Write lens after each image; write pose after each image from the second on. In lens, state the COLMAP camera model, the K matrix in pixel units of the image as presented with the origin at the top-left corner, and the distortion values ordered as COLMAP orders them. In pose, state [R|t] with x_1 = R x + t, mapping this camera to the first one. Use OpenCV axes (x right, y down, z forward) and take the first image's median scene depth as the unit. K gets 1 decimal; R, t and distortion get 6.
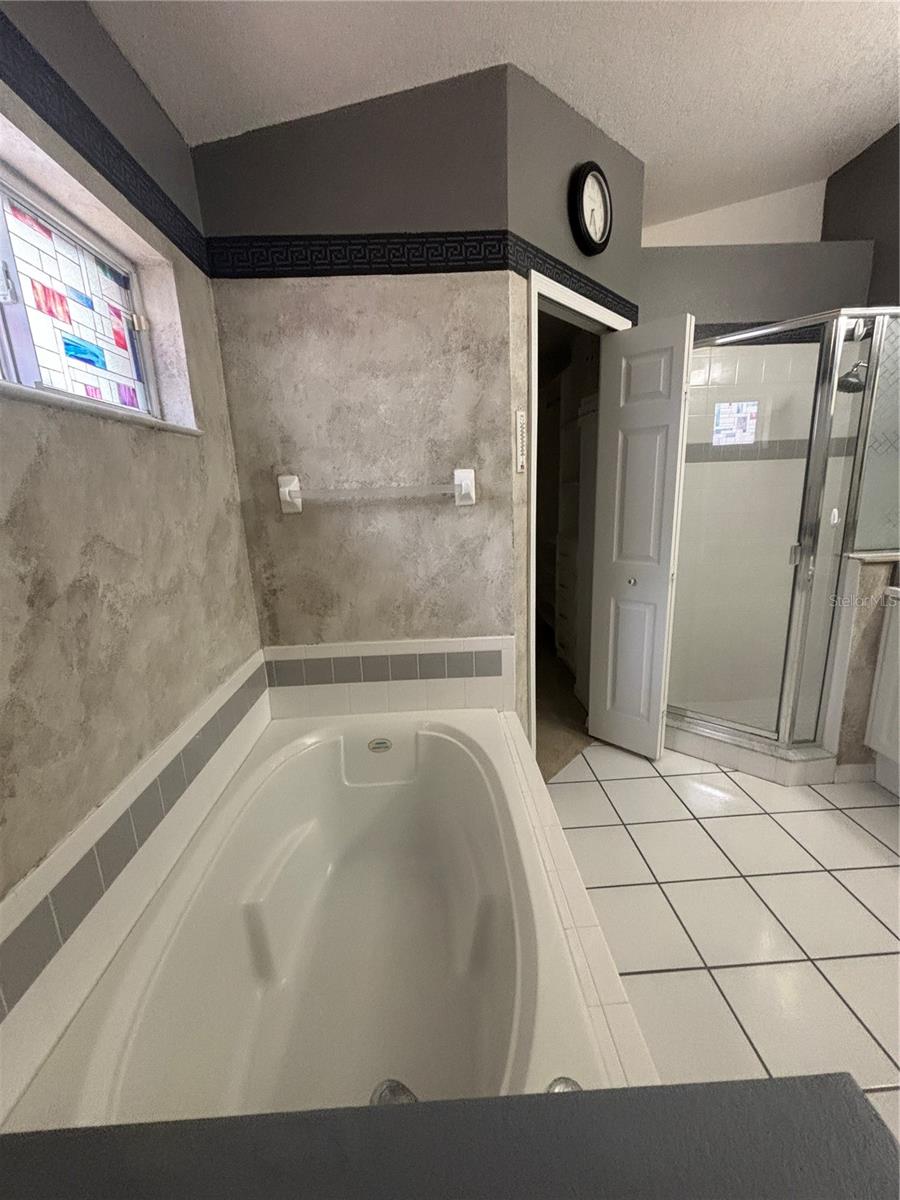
lens RADIAL K [[486.8, 0, 451.2], [0, 486.8, 598.6], [0, 0, 1]] dist [0.001167, 0.000403]
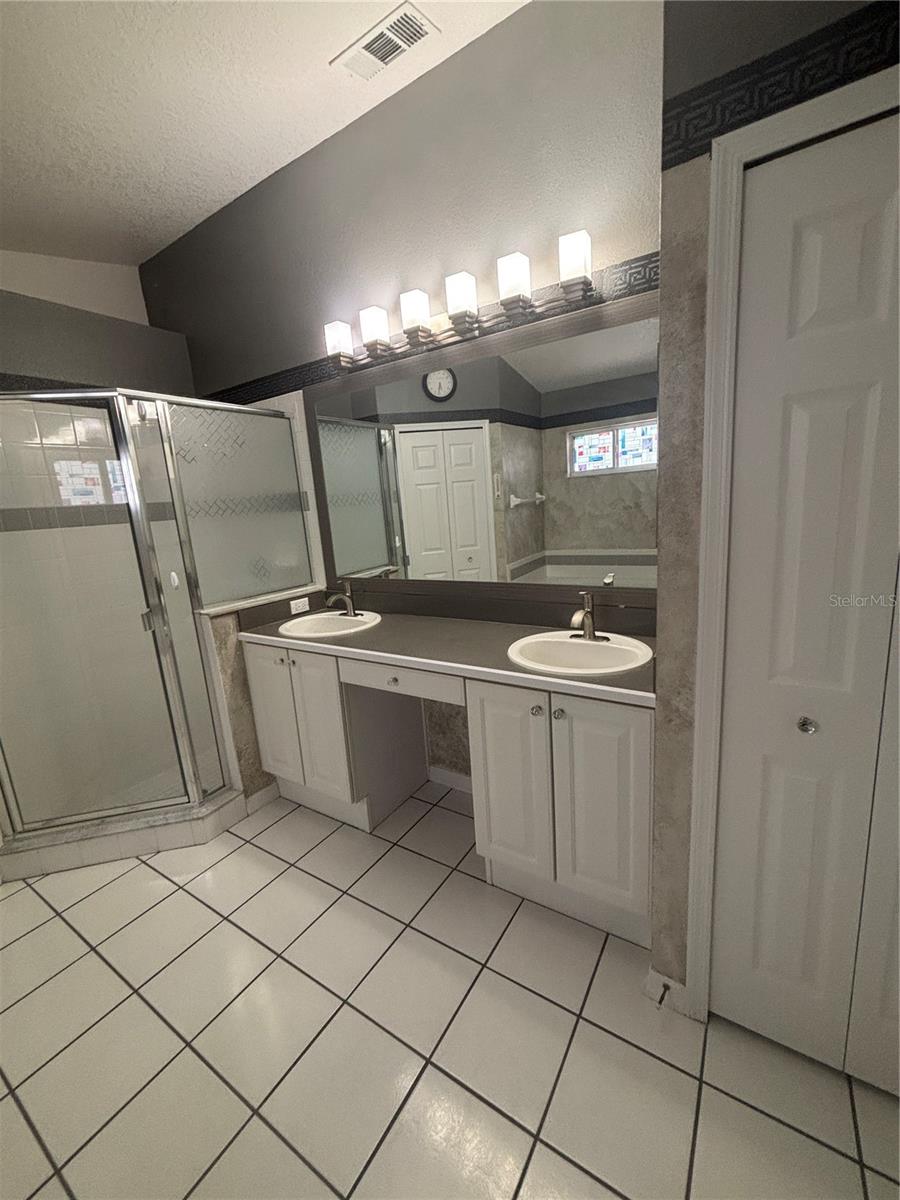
lens RADIAL K [[486.8, 0, 451.2], [0, 486.8, 598.6], [0, 0, 1]] dist [0.001167, 0.000403]
pose [[0.584157, -0.157210, 0.796270, 0.265685], [0.230048, 0.972900, 0.023316, -0.013364], [-0.778356, 0.169561, 0.604492, -0.088543]]
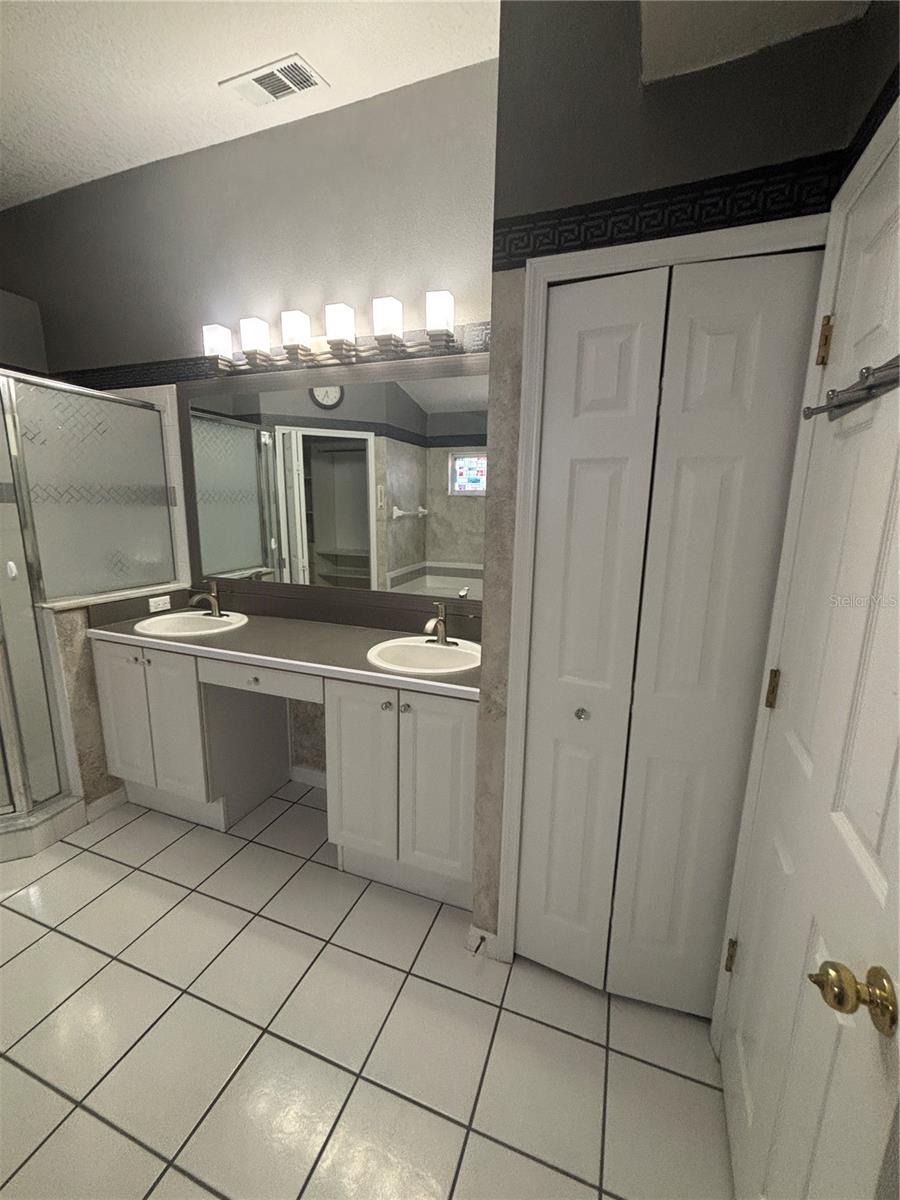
lens RADIAL K [[486.8, 0, 451.2], [0, 486.8, 598.6], [0, 0, 1]] dist [0.001167, 0.000403]
pose [[0.395852, -0.122201, 0.910147, 0.216905], [0.176797, 0.982707, 0.055048, -0.007489], [-0.901135, 0.139121, 0.410612, -0.173495]]
